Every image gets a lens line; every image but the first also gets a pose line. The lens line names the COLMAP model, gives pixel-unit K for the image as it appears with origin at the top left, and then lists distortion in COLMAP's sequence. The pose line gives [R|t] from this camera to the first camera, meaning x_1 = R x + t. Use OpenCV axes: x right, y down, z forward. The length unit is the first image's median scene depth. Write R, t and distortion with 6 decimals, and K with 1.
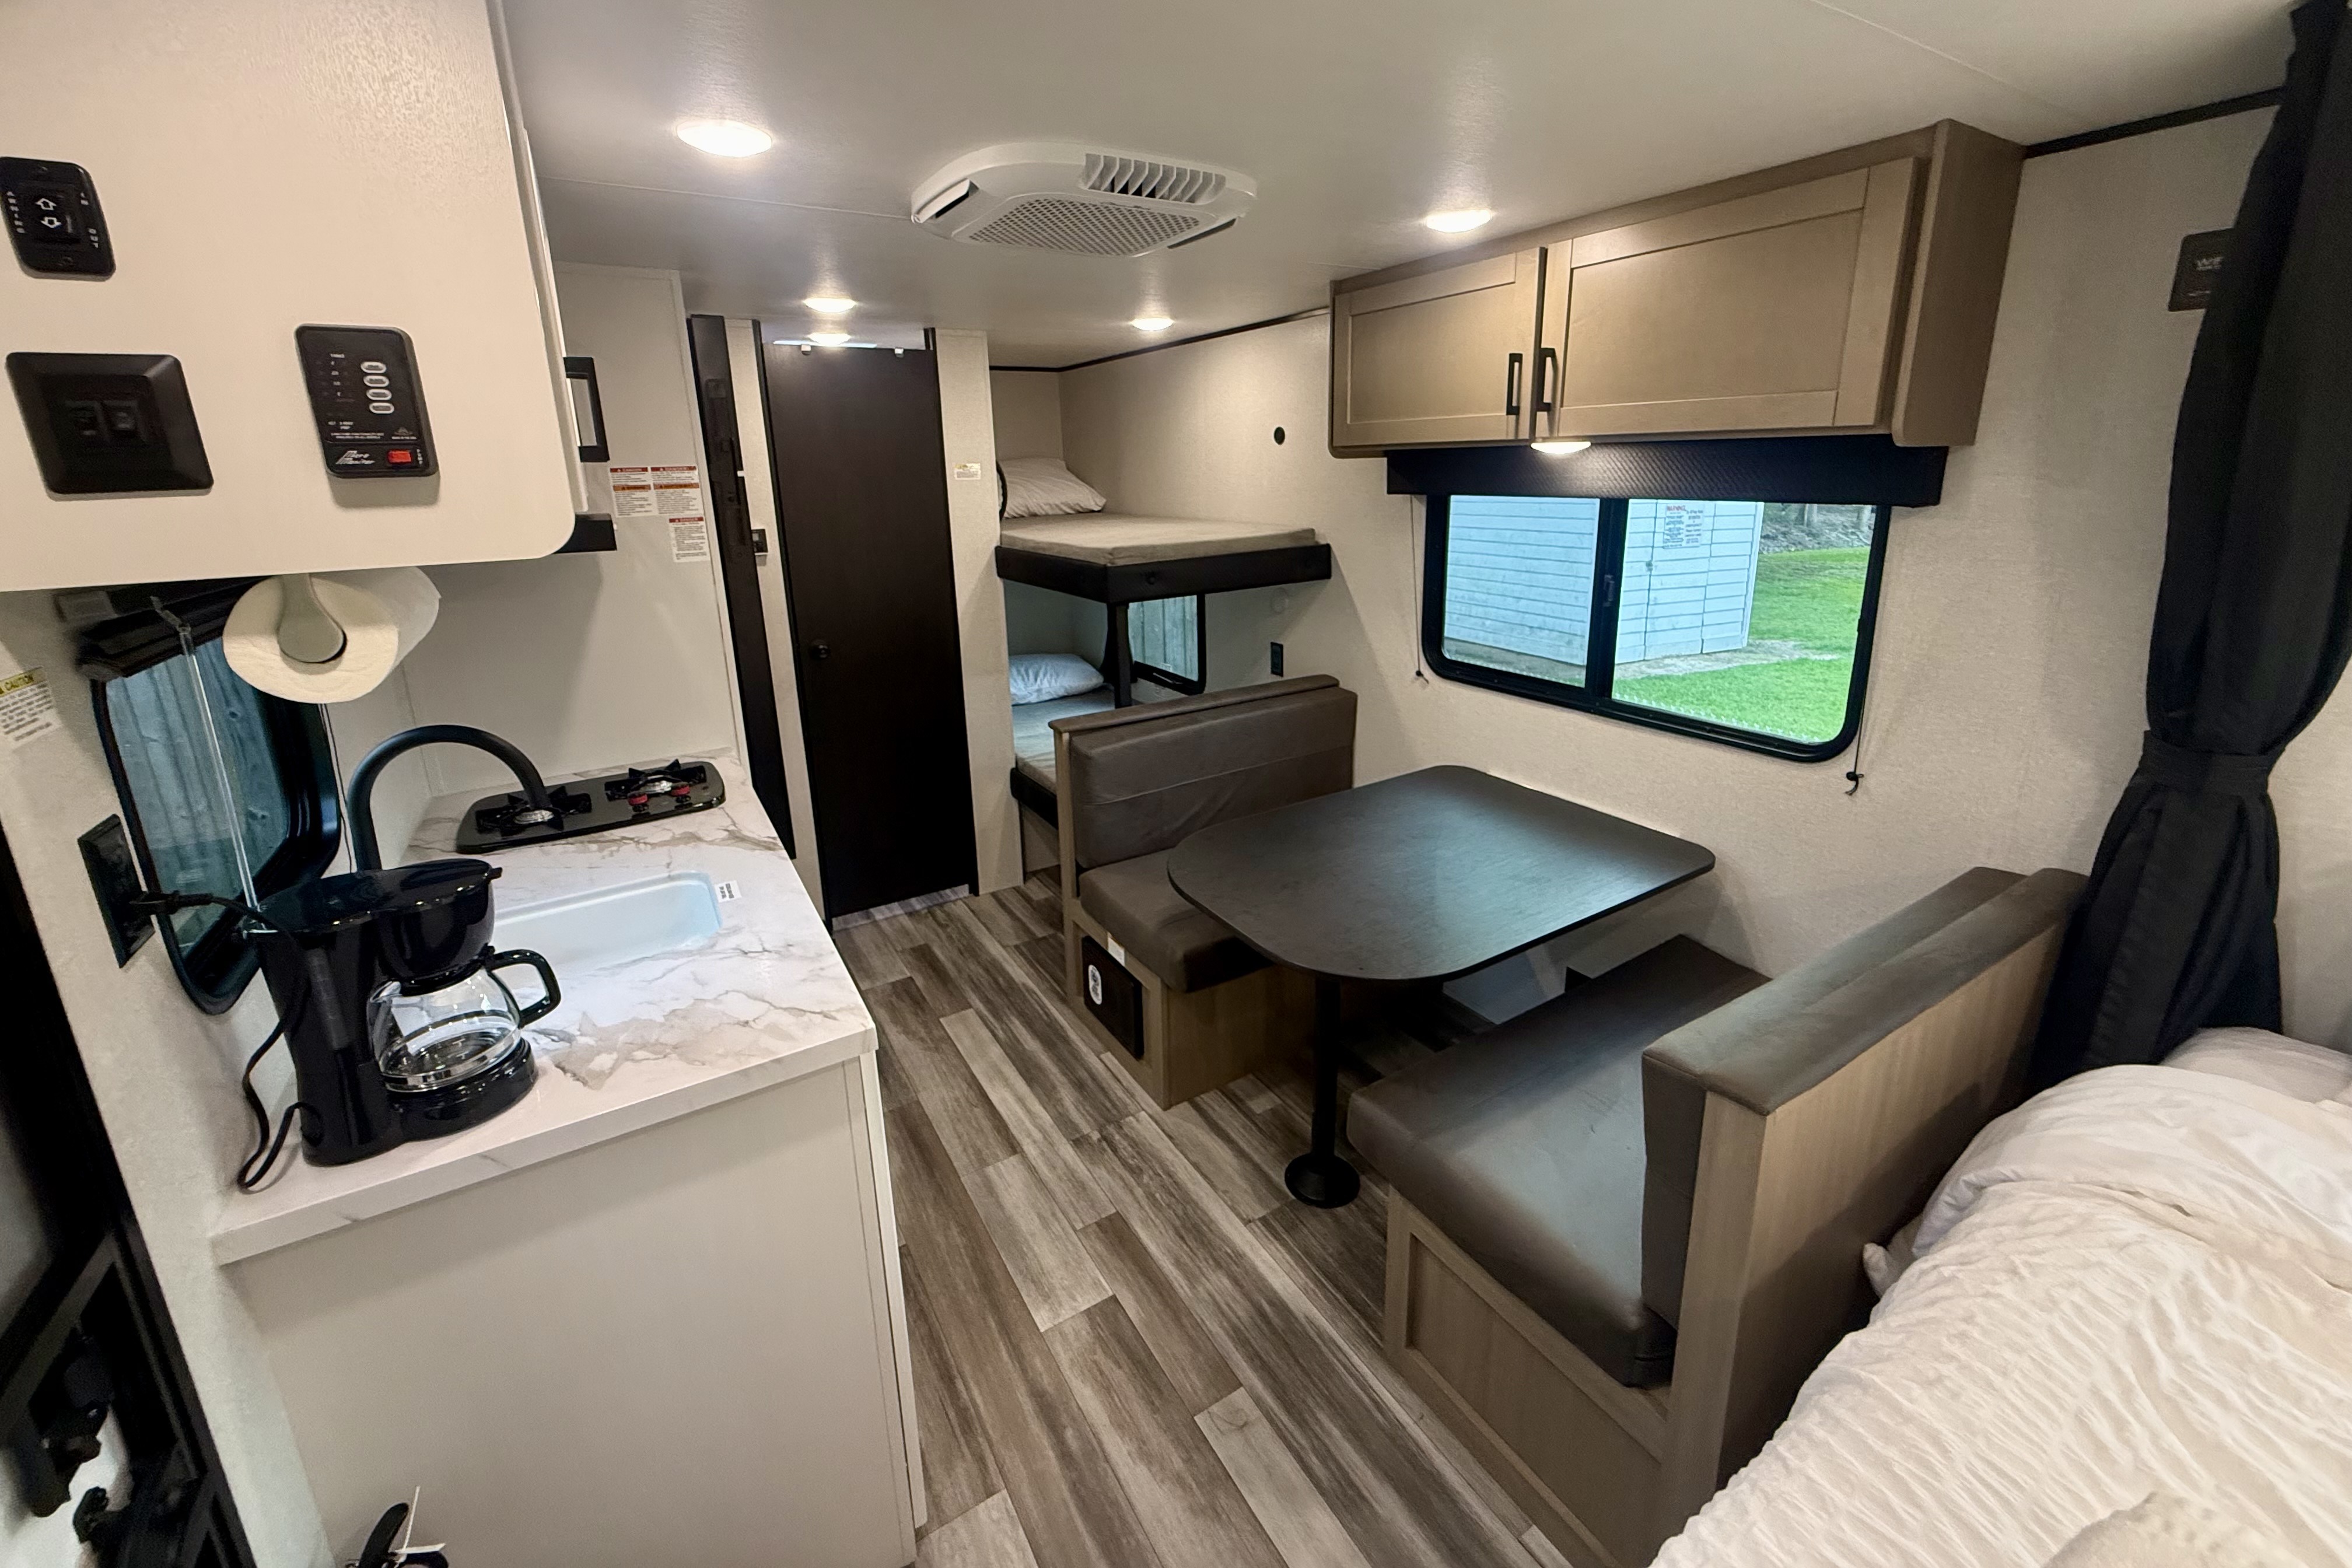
lens RADIAL K [[933.1, 0, 1183.4], [0, 933.1, 701.4], [0, 0, 1]] dist [-0.001048, -0.000014]
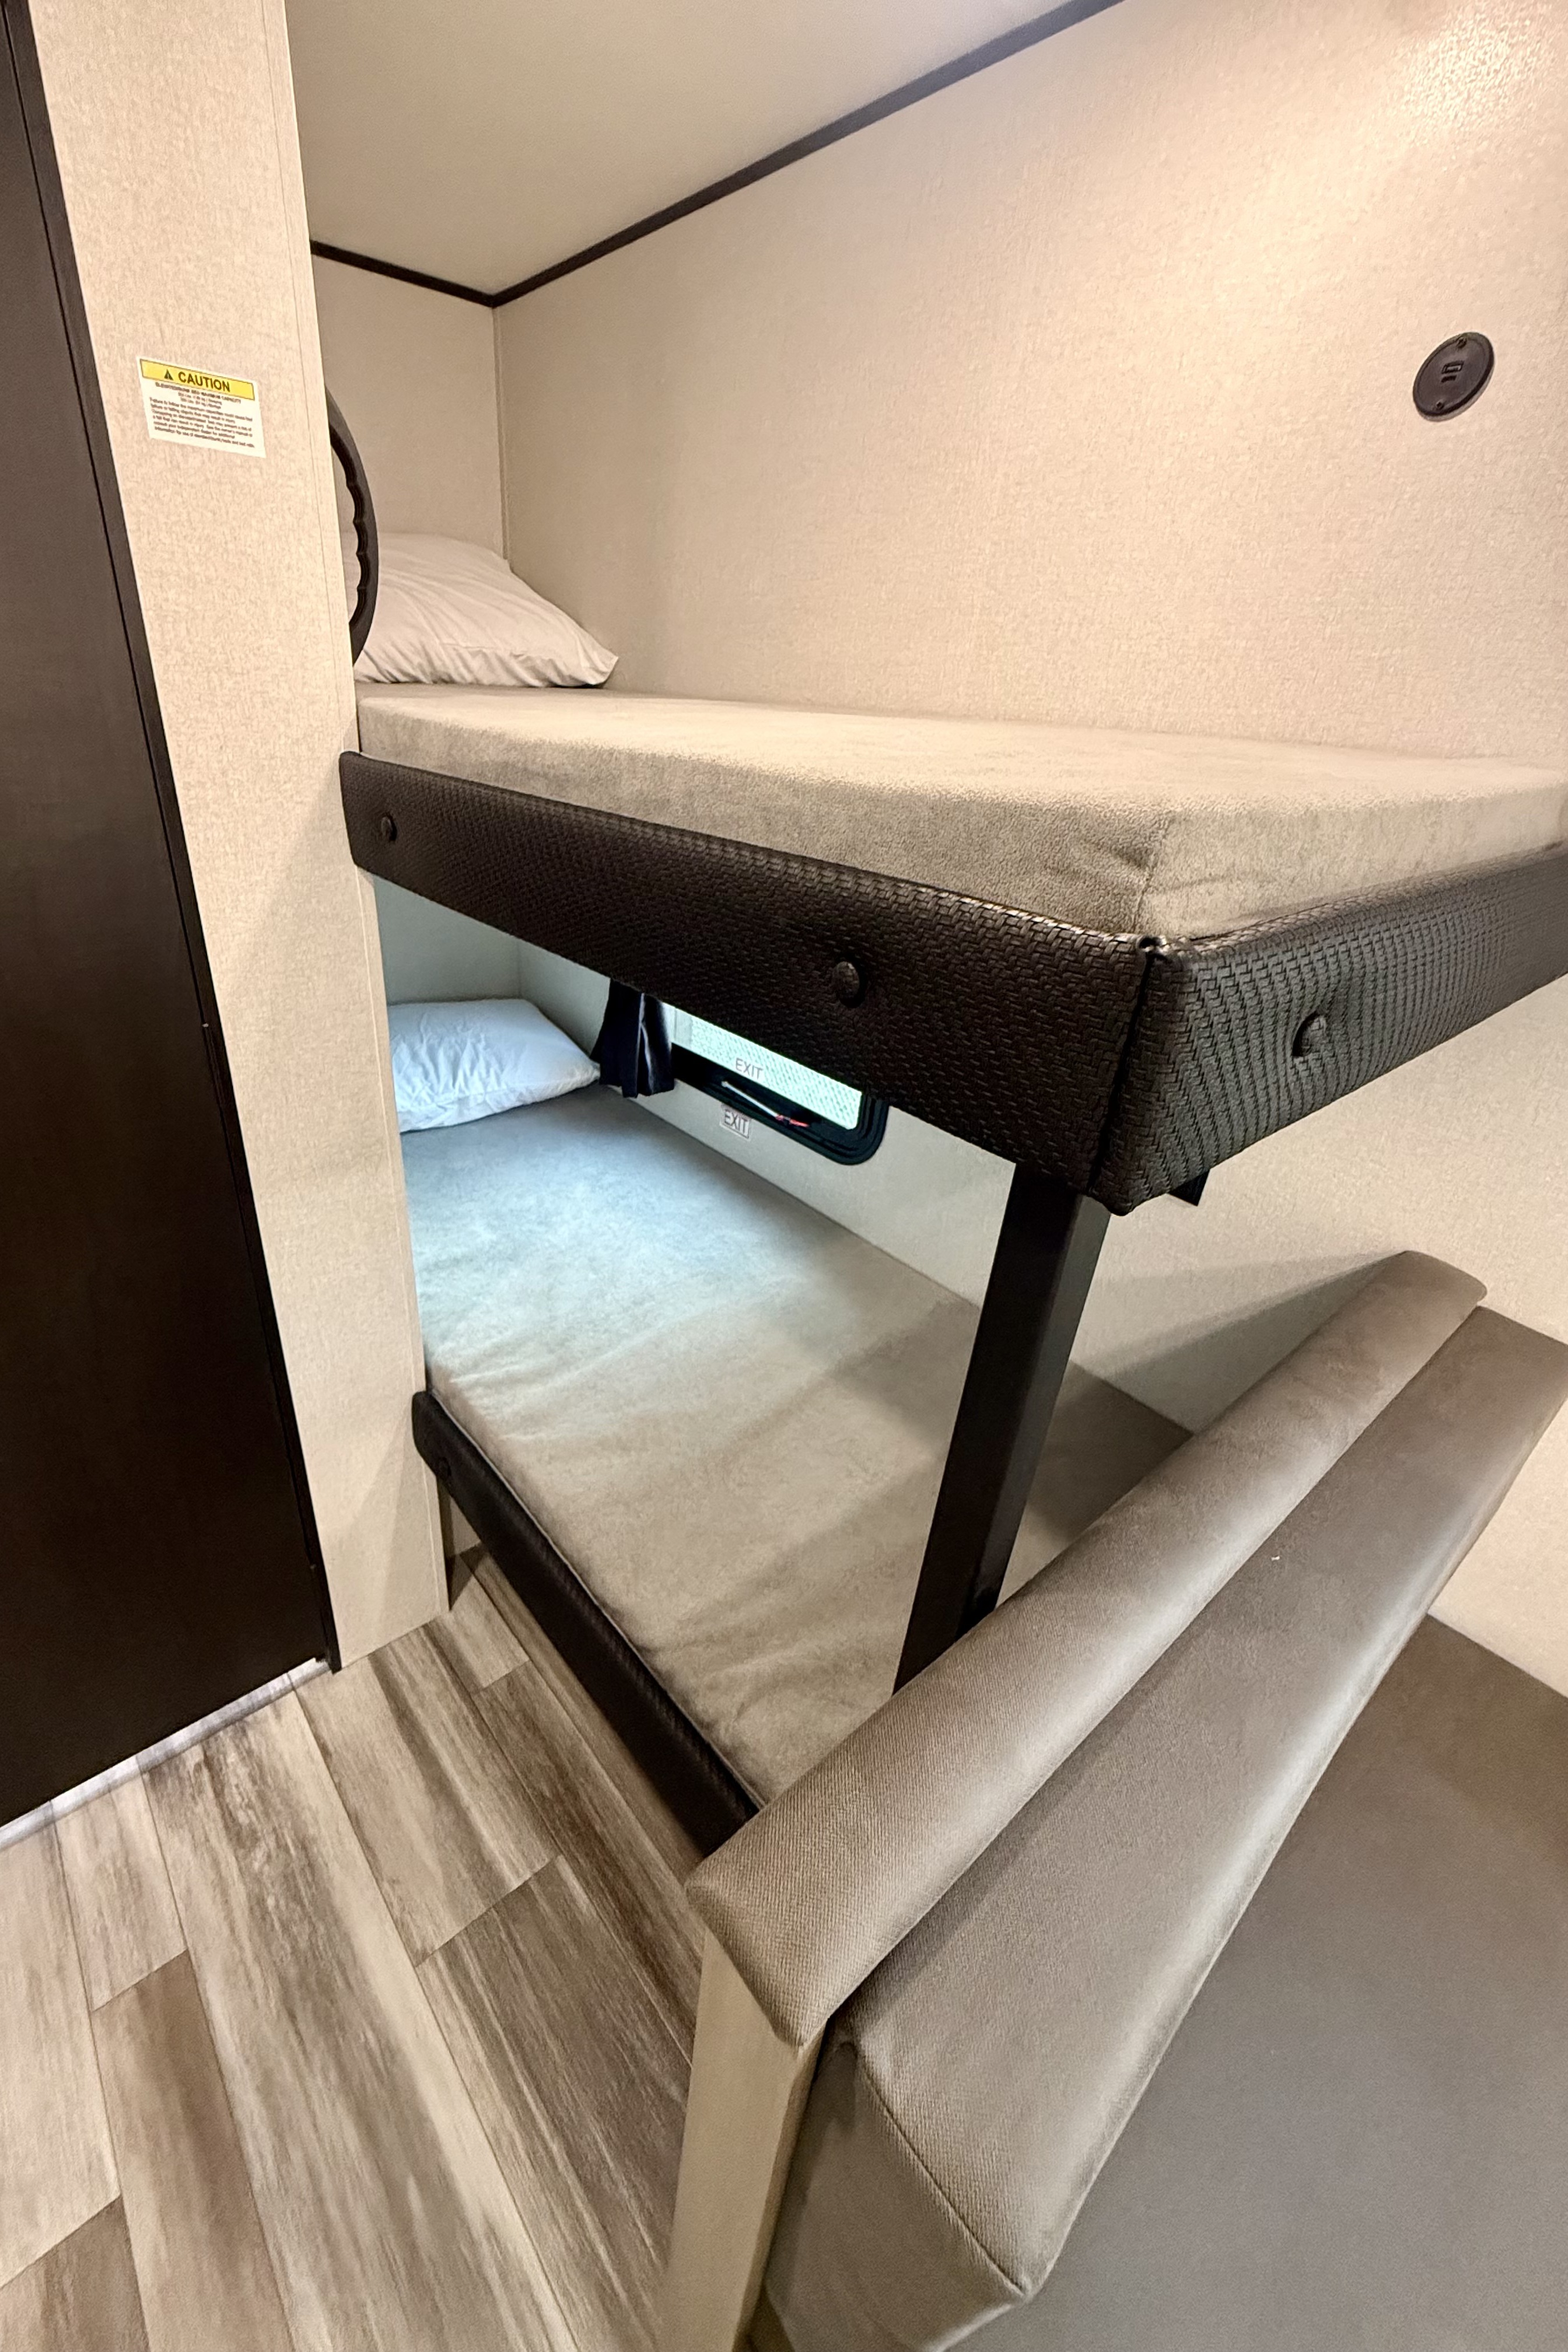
lens RADIAL K [[941.8, 0, 703.1], [0, 941.8, 1169.8], [0, 0, 1]] dist [0.004509, 0.000095]
pose [[0.989321, 0.009109, 0.145471, -0.201998], [-0.043123, 0.971656, 0.232433, -0.176104], [-0.139230, -0.236224, 0.961672, 1.032533]]
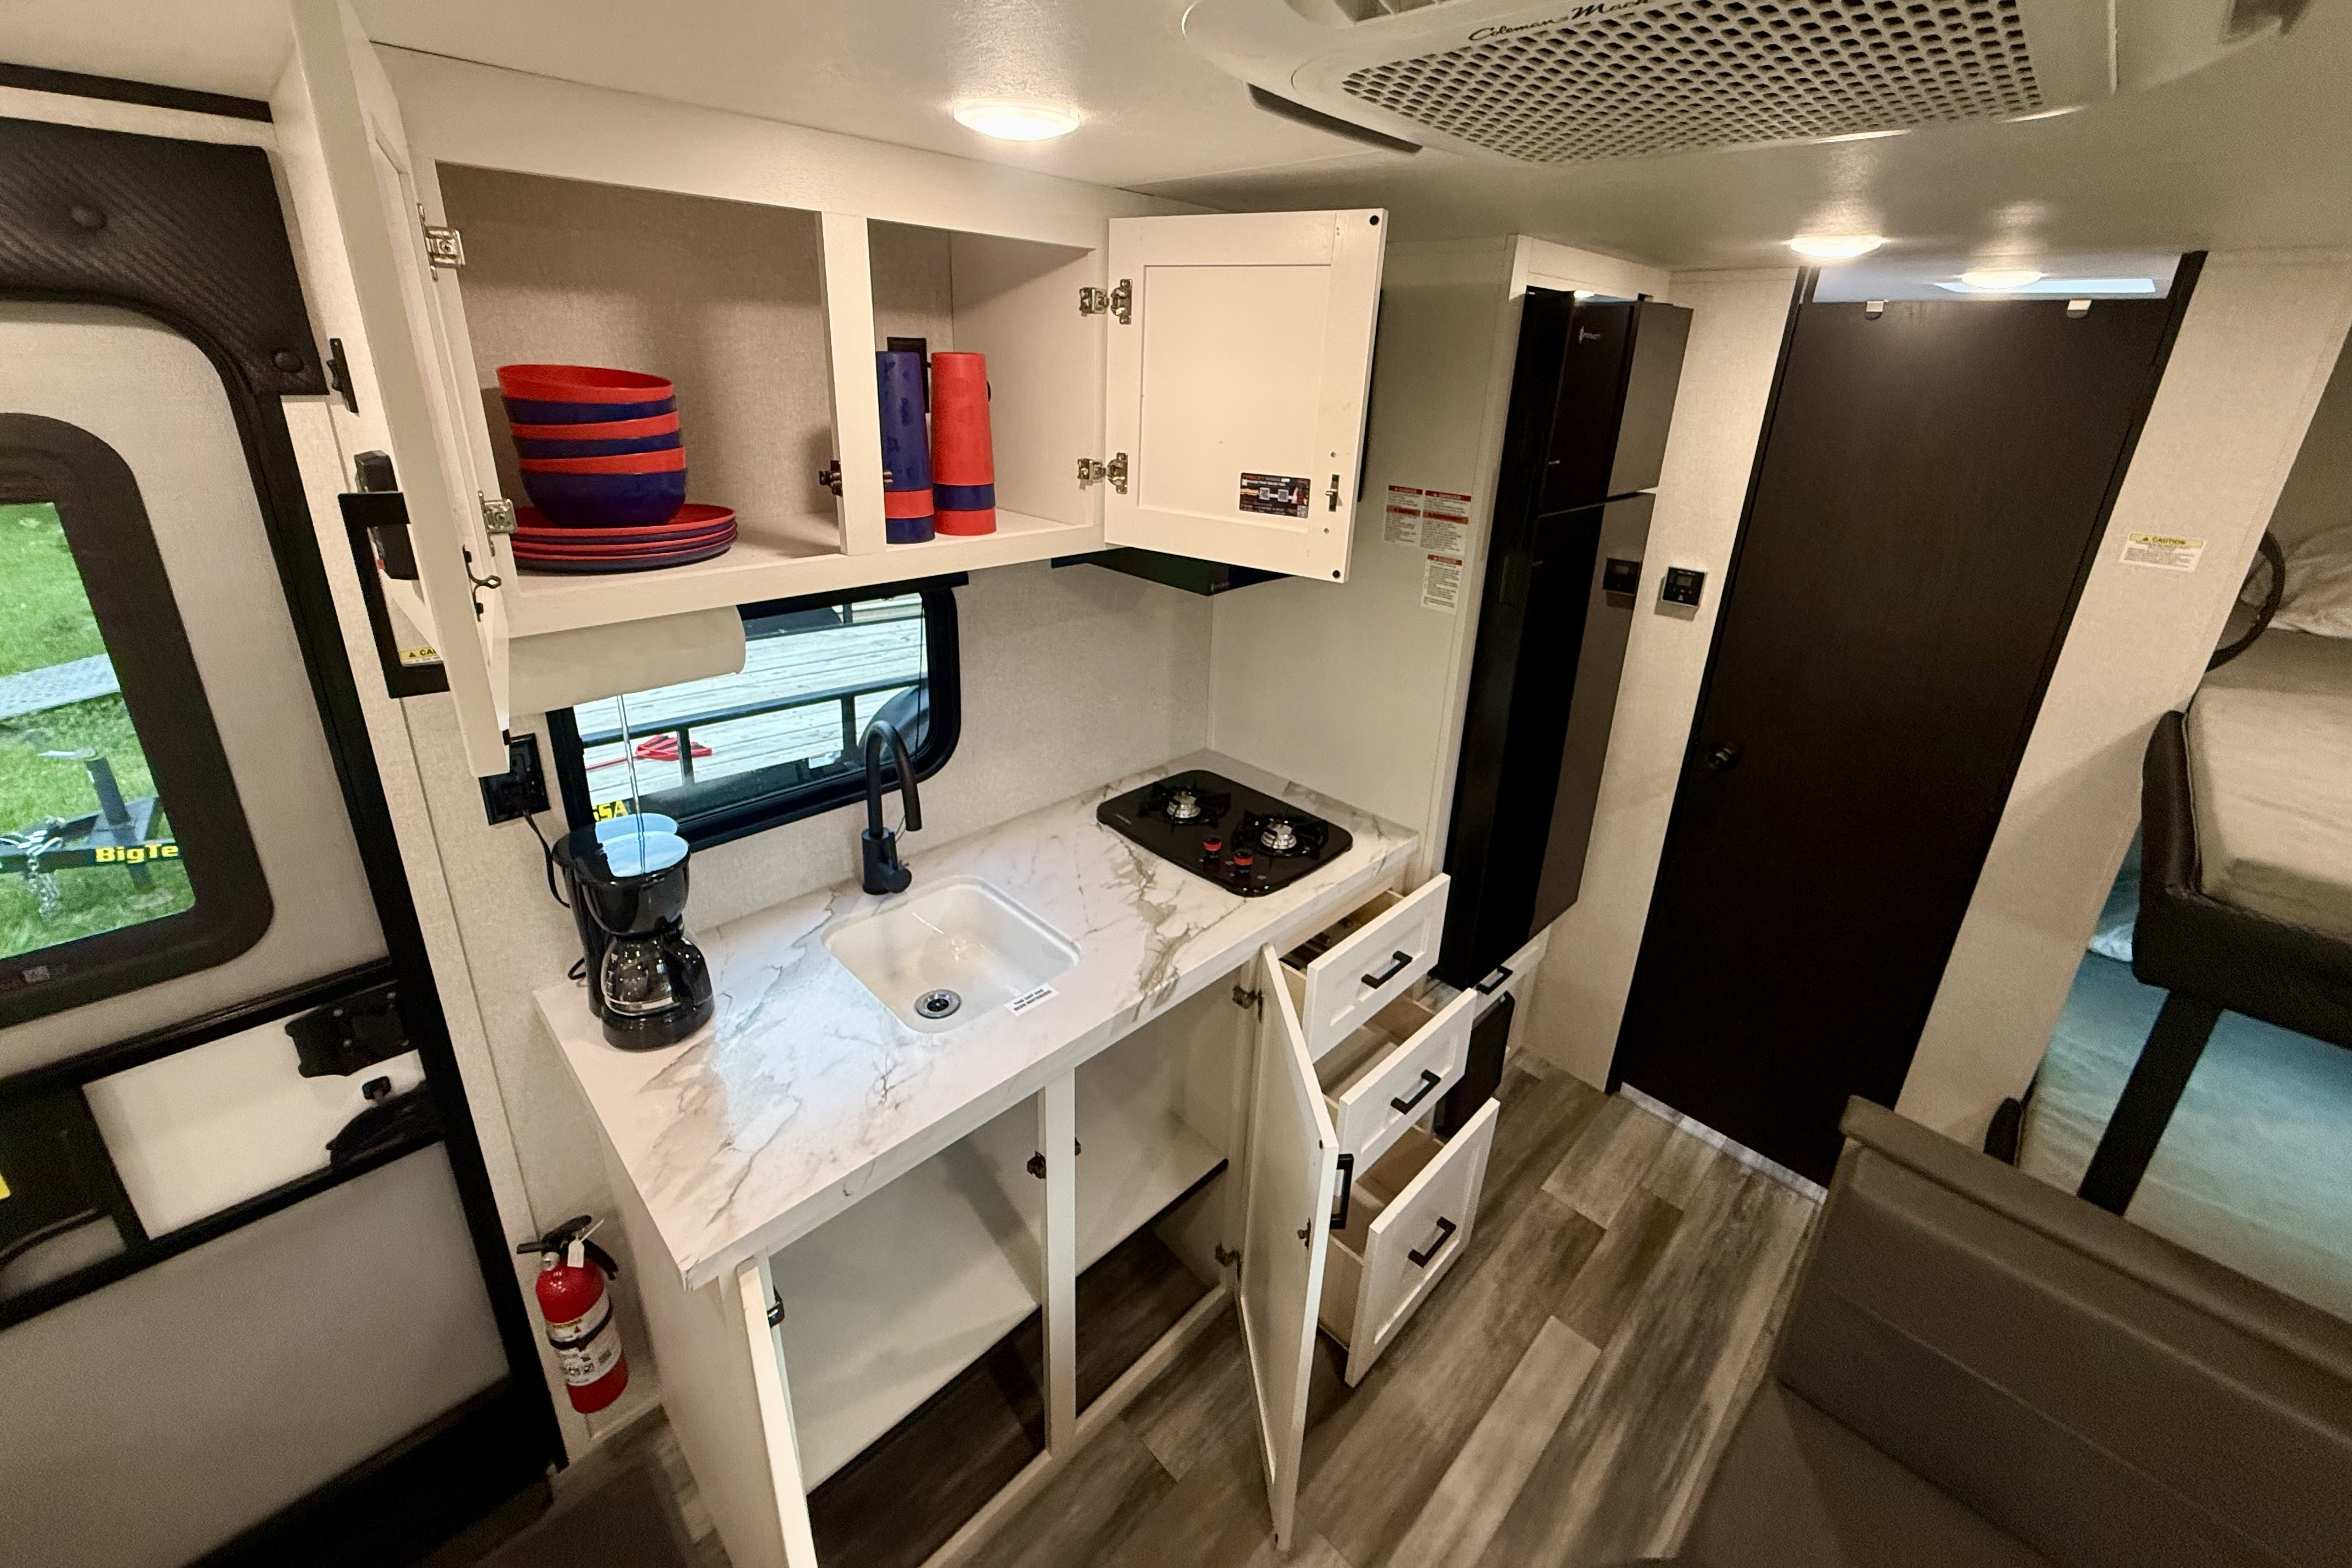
lens RADIAL K [[933.1, 0, 1174.5], [0, 933.1, 693.2], [0, 0, 1]] dist [-0.001048, -0.000014]
pose [[0.224512, 0.354752, -0.907604, 0.175987], [-0.281149, 0.915356, 0.288235, -0.254950], [0.933033, 0.190460, 0.305246, 0.565311]]
